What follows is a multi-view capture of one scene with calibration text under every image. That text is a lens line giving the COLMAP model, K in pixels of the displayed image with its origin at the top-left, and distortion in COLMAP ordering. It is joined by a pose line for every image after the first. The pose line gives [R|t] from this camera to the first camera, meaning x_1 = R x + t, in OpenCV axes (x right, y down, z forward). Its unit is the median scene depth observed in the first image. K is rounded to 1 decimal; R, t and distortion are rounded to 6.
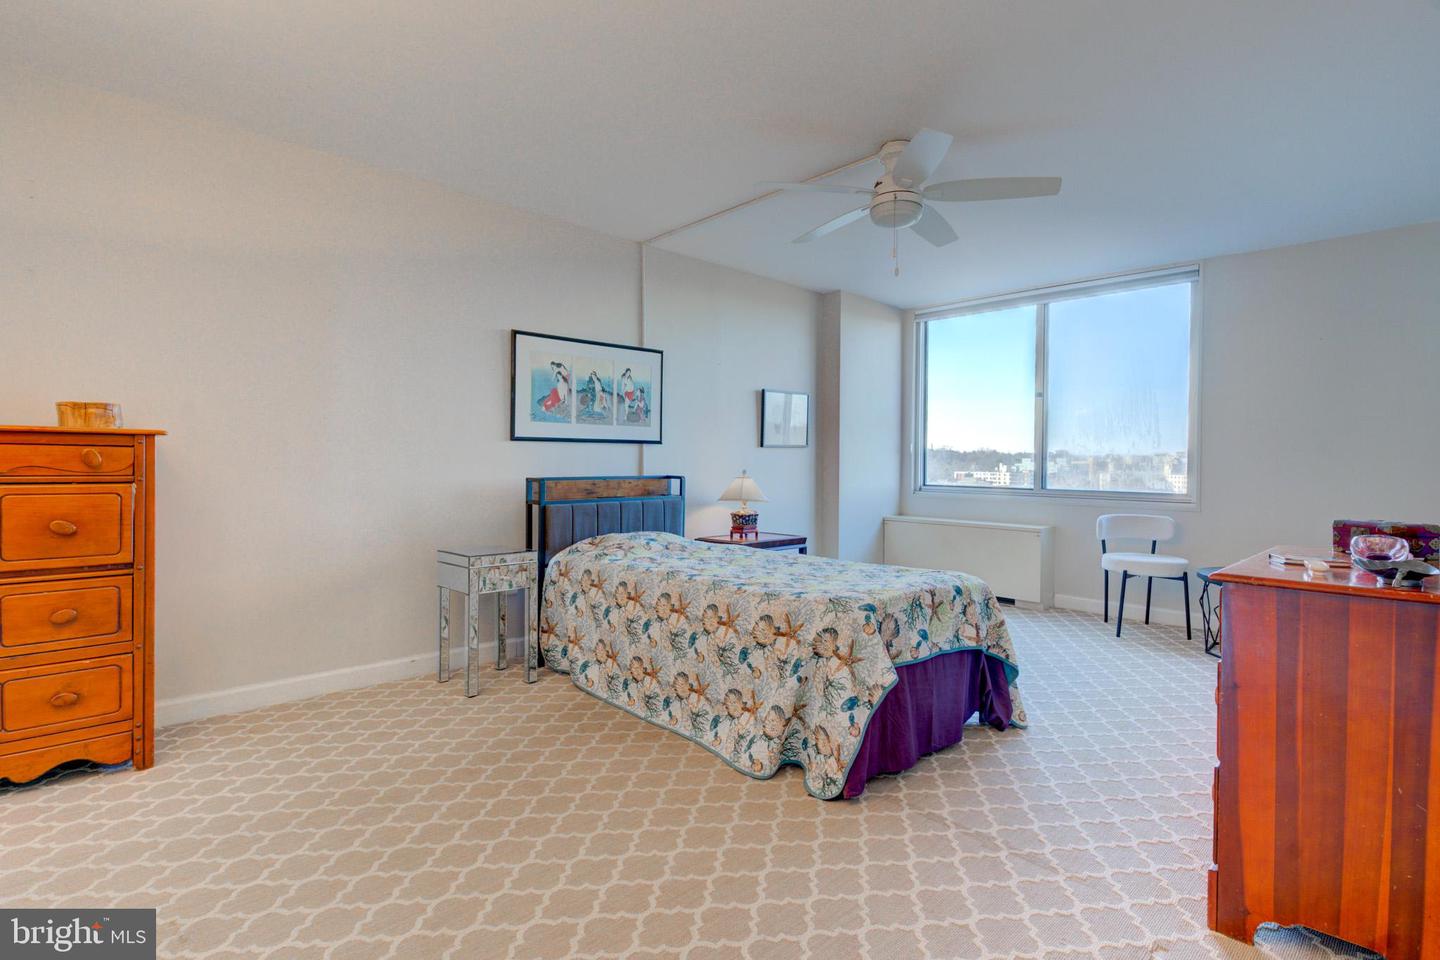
lens RADIAL K [[671.6, 0, 714.3], [0, 671.6, 466.9], [0, 0, 1]] dist [-0.002508, -0.000577]
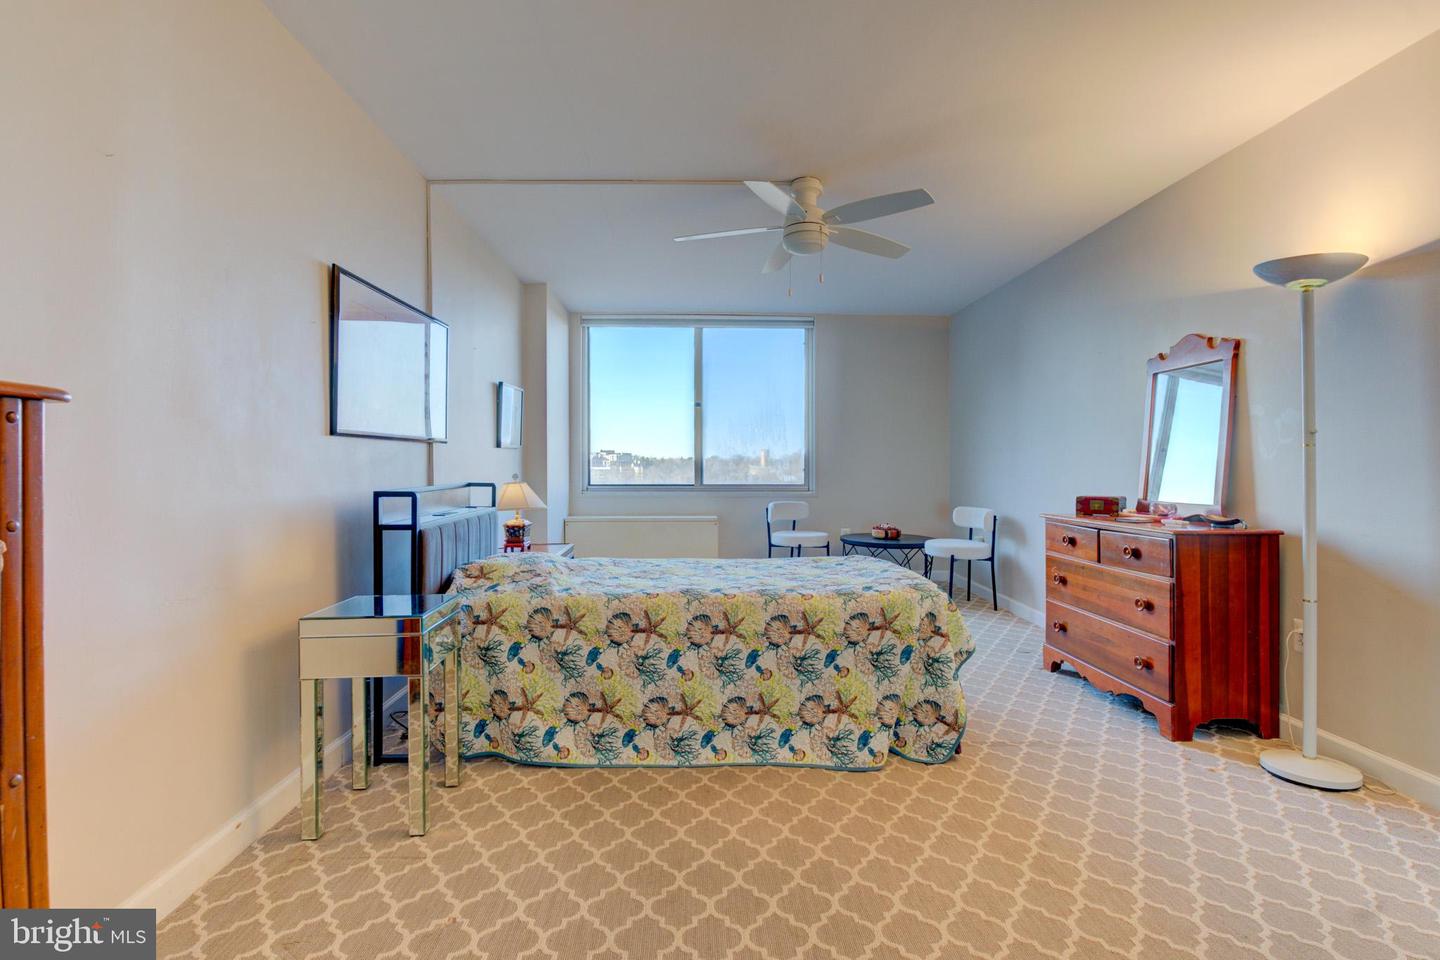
lens RADIAL K [[655.3, 0, 715.0], [0, 655.3, 463.6], [0, 0, 1]] dist [-0.000572, -0.000274]
pose [[0.681126, -0.008576, 0.732116, -0.667374], [0.009800, 0.999949, 0.002597, -0.013524], [-0.732100, 0.005406, 0.681175, 0.383679]]
